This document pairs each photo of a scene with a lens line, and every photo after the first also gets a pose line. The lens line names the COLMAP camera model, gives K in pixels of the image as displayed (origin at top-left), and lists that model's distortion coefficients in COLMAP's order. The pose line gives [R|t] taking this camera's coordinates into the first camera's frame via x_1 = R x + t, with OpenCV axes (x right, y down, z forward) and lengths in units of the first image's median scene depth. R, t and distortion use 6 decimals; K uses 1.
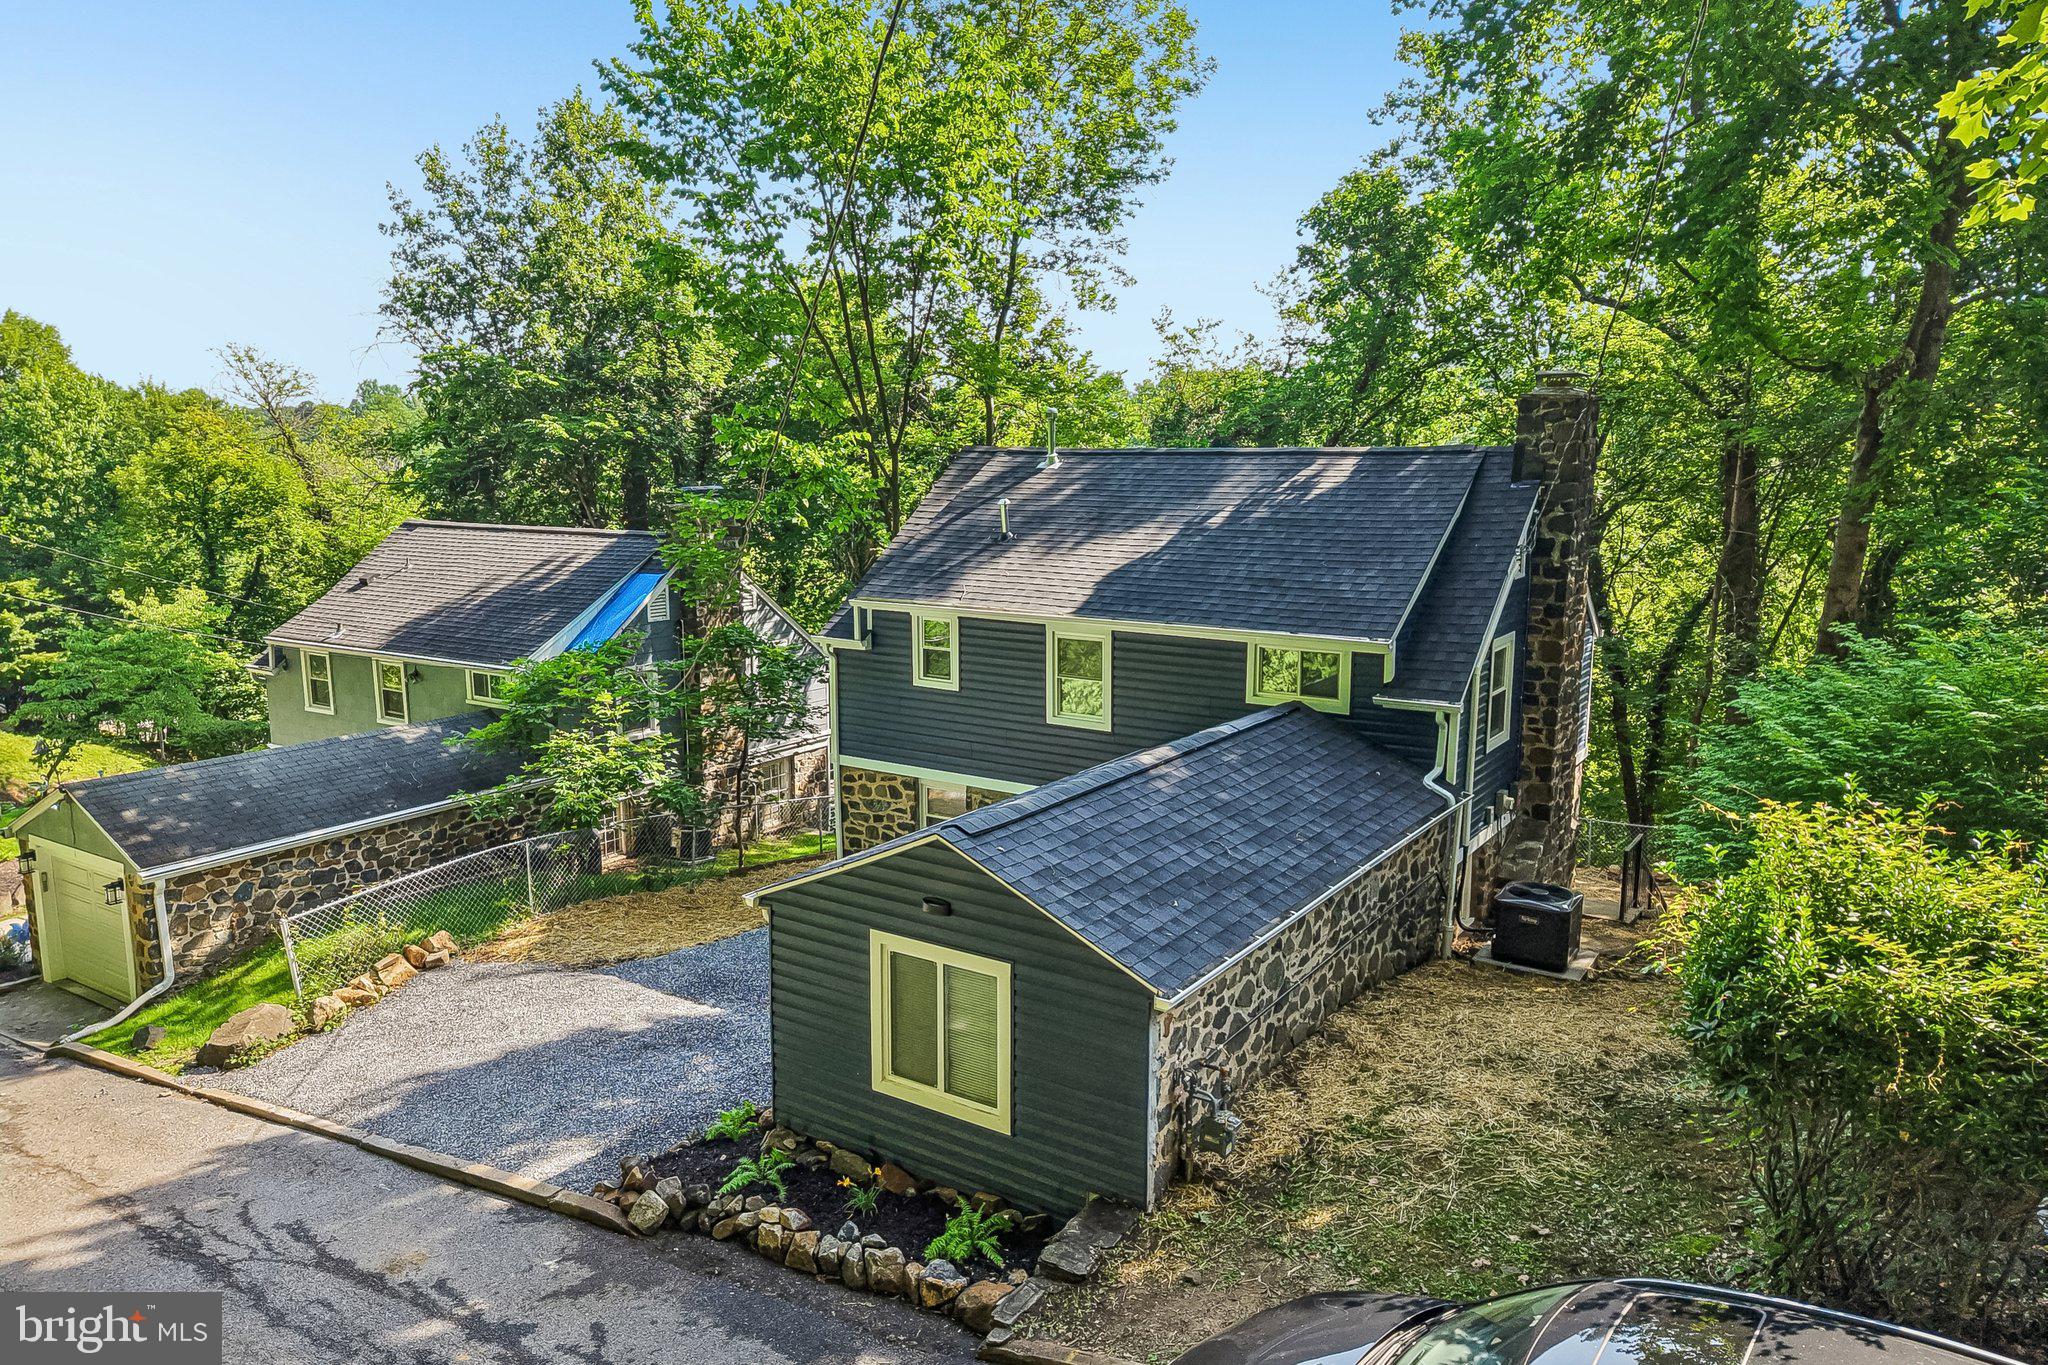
lens RADIAL K [[1394.1, 0, 986.9], [0, 1394.1, 648.9], [0, 0, 1]] dist [0.037881, -0.000864]
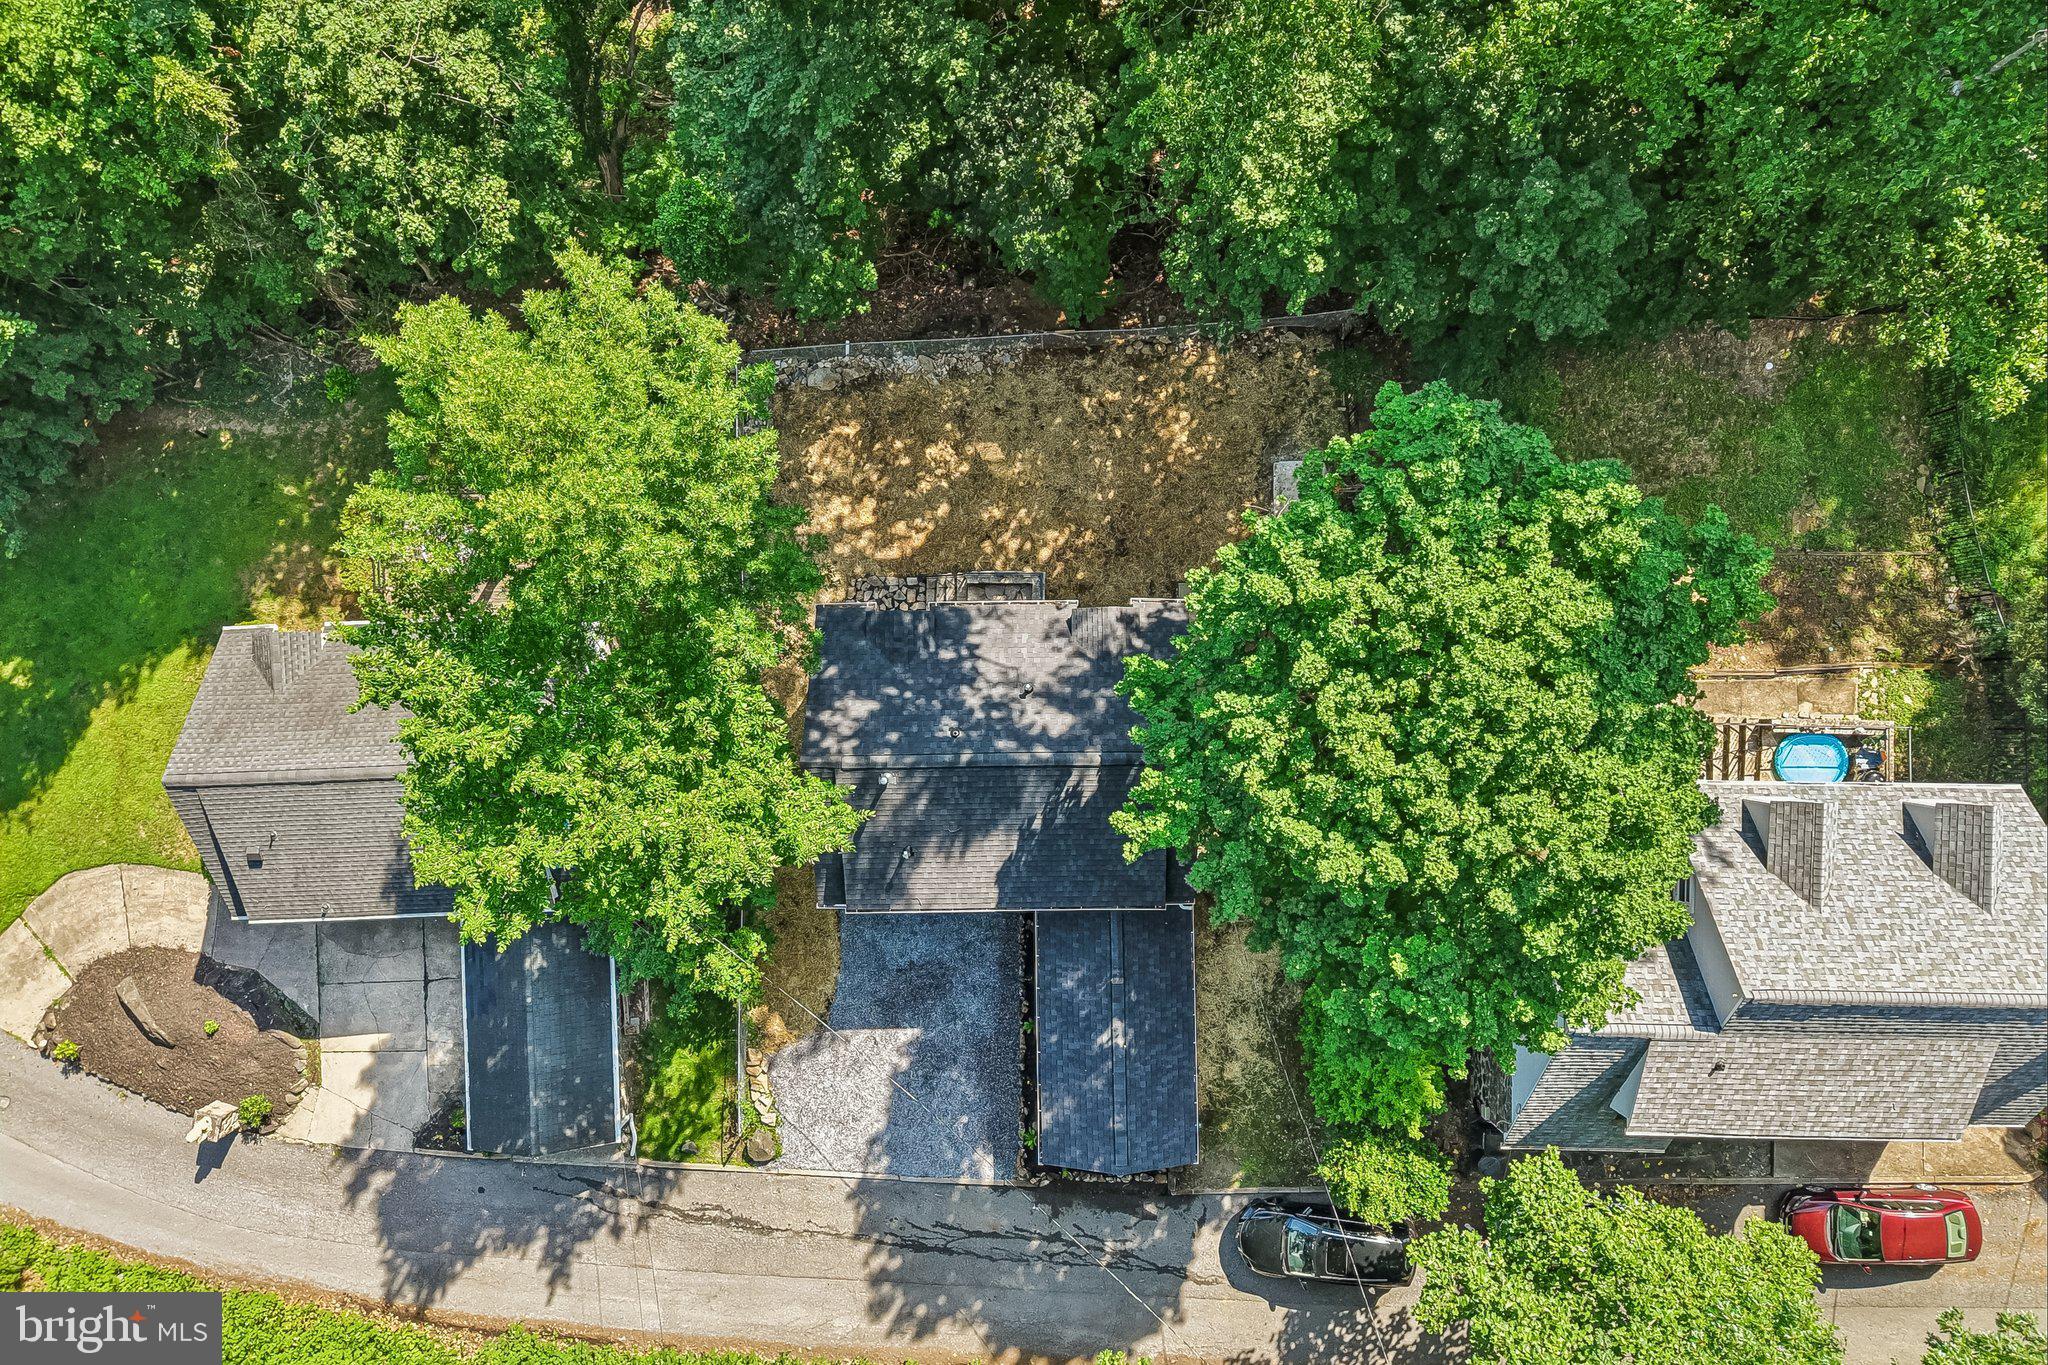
lens RADIAL K [[1398.5, 0, 1024.0], [0, 1398.5, 682.5], [0, 0, 1]] dist [0.007132, -0.002937]
pose [[0.809119, -0.587449, 0.015177, 0.243303], [0.073137, 0.126293, 0.989293, -1.979334], [-0.583076, -0.799346, 0.145150, 0.946123]]
